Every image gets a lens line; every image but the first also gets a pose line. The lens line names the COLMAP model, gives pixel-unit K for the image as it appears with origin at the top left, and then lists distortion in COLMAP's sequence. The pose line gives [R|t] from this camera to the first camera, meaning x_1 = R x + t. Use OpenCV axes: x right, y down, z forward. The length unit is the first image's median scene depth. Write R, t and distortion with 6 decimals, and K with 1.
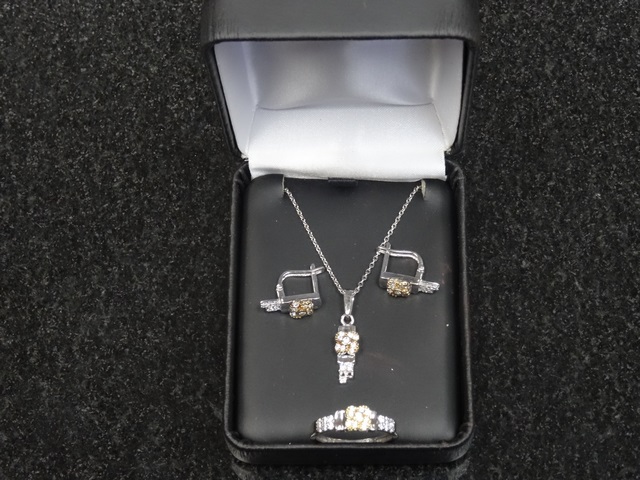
lens RADIAL K [[1647.6, 0, 320.0], [0, 1647.6, 240.0], [0, 0, 1]] dist [-0.059410, -0.765387]
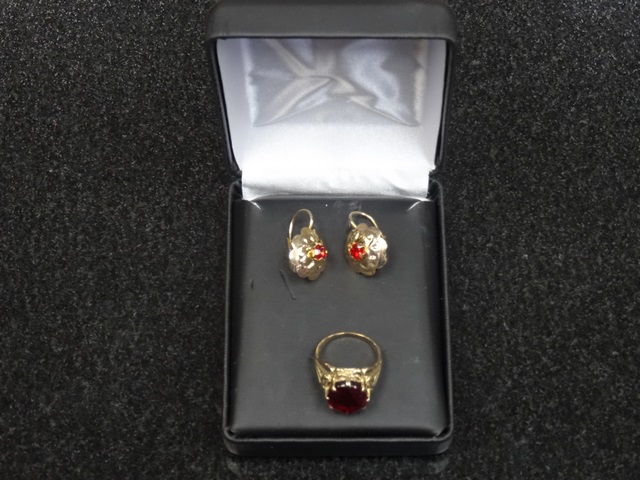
lens RADIAL K [[1655.3, 0, 320.0], [0, 1655.3, 240.0], [0, 0, 1]] dist [-0.026778, -0.615028]
pose [[0.998816, 0.047321, 0.011319, -0.005315], [-0.047133, 0.998754, -0.016392, -0.011051], [-0.012081, 0.015839, 0.999802, -0.281663]]
